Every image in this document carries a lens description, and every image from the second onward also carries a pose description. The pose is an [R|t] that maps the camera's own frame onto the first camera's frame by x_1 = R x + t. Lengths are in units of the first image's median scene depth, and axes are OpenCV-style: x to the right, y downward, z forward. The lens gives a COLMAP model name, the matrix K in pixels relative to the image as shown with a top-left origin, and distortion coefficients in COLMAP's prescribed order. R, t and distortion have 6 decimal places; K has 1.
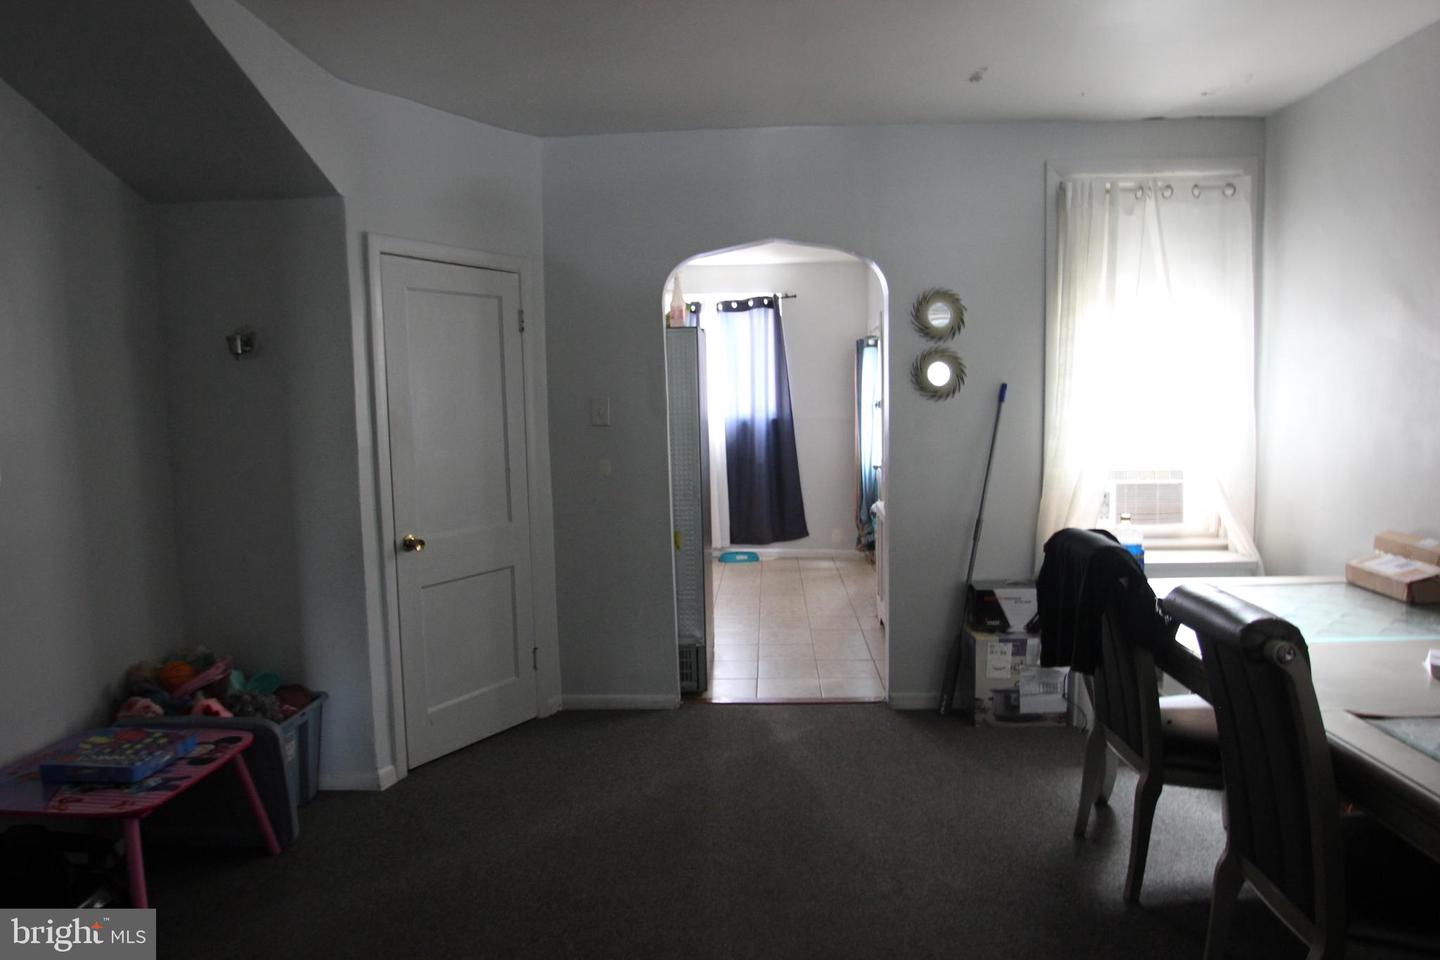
lens RADIAL K [[930.4, 0, 725.5], [0, 930.4, 482.6], [0, 0, 1]] dist [-0.001505, 0.000522]
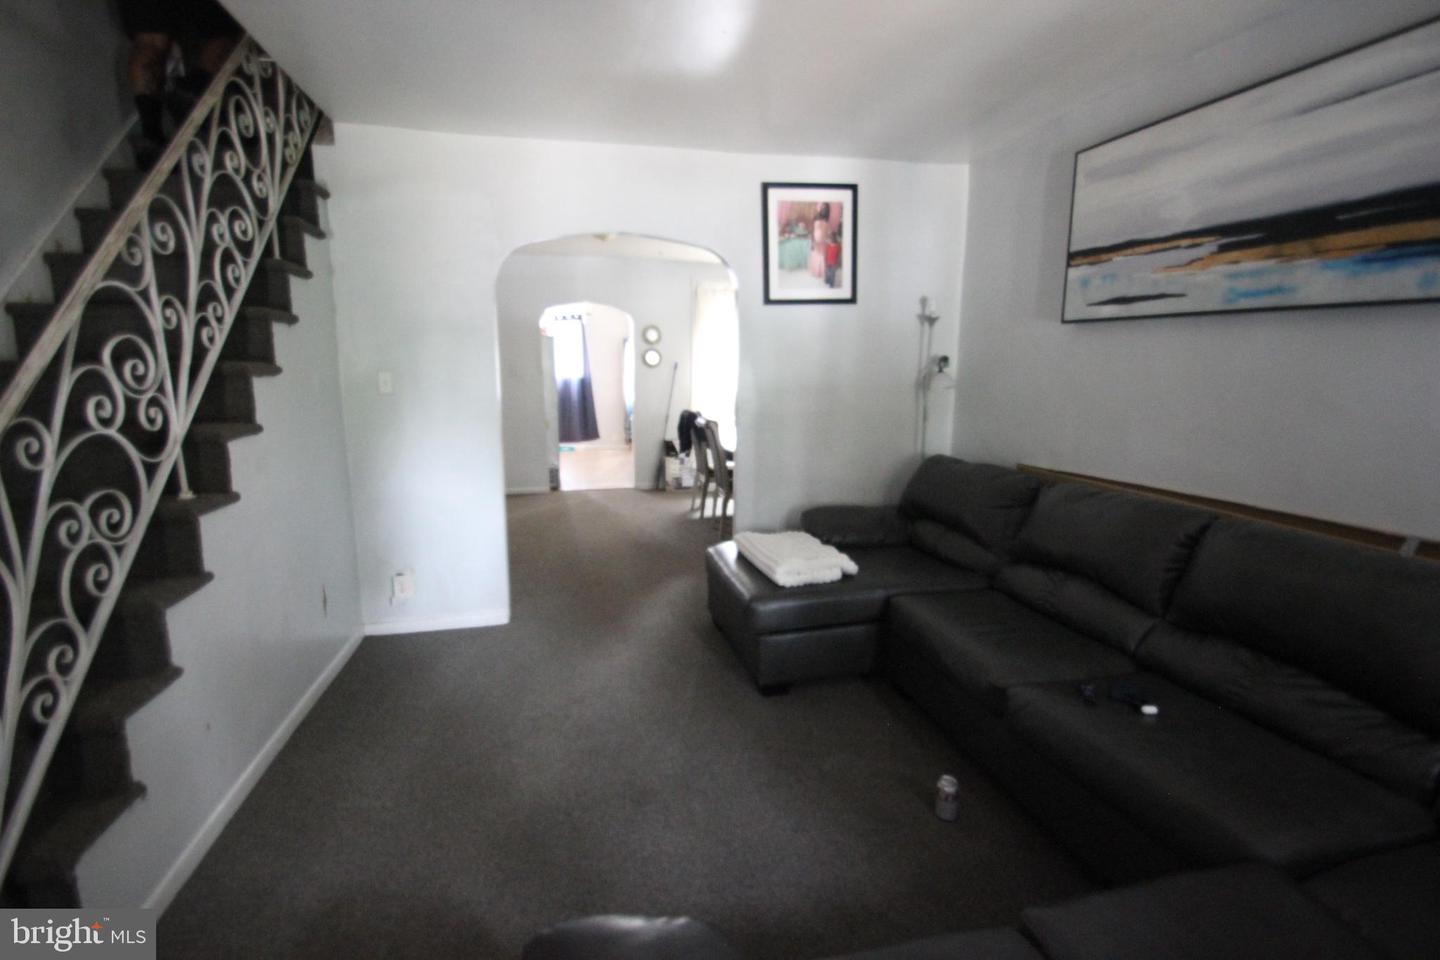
lens RADIAL K [[674.2, 0, 721.3], [0, 674.2, 472.4], [0, 0, 1]] dist [-0.014622, -0.000218]
pose [[0.962698, -0.019777, 0.269853, -0.090888], [0.006208, 0.998677, 0.051045, 0.099882], [-0.270506, -0.047466, 0.961547, -0.823740]]
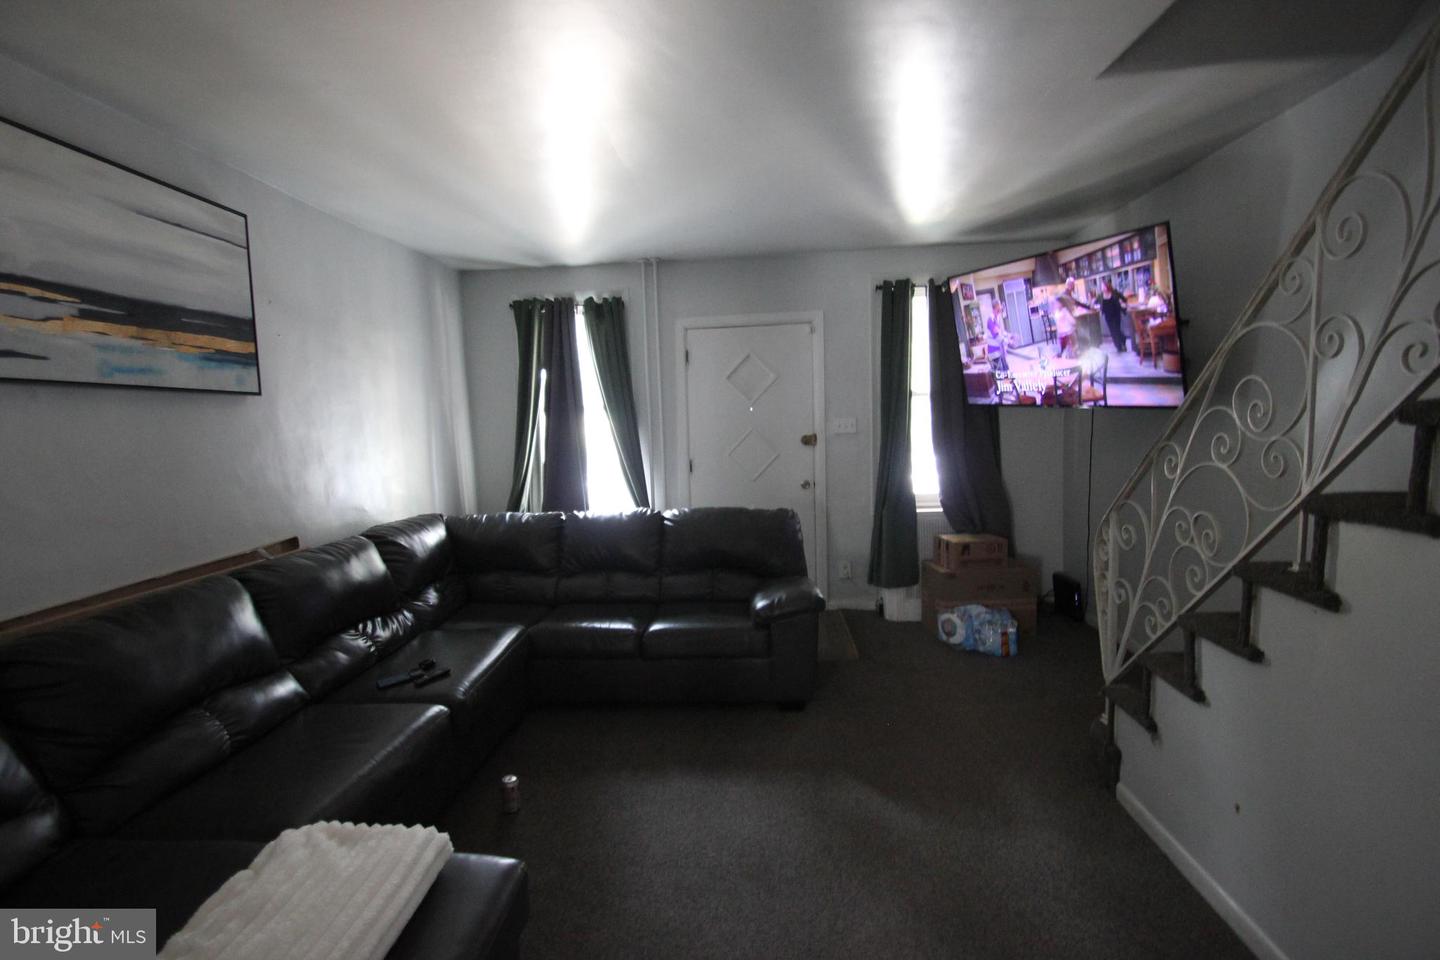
lens RADIAL K [[674.2, 0, 719.0], [0, 674.2, 477.7], [0, 0, 1]] dist [-0.014622, -0.000218]
pose [[-0.998253, 0.052972, 0.026167, 0.204023], [0.057154, 0.978030, 0.200477, -0.302663], [-0.014972, 0.201622, -0.979349, 2.624176]]
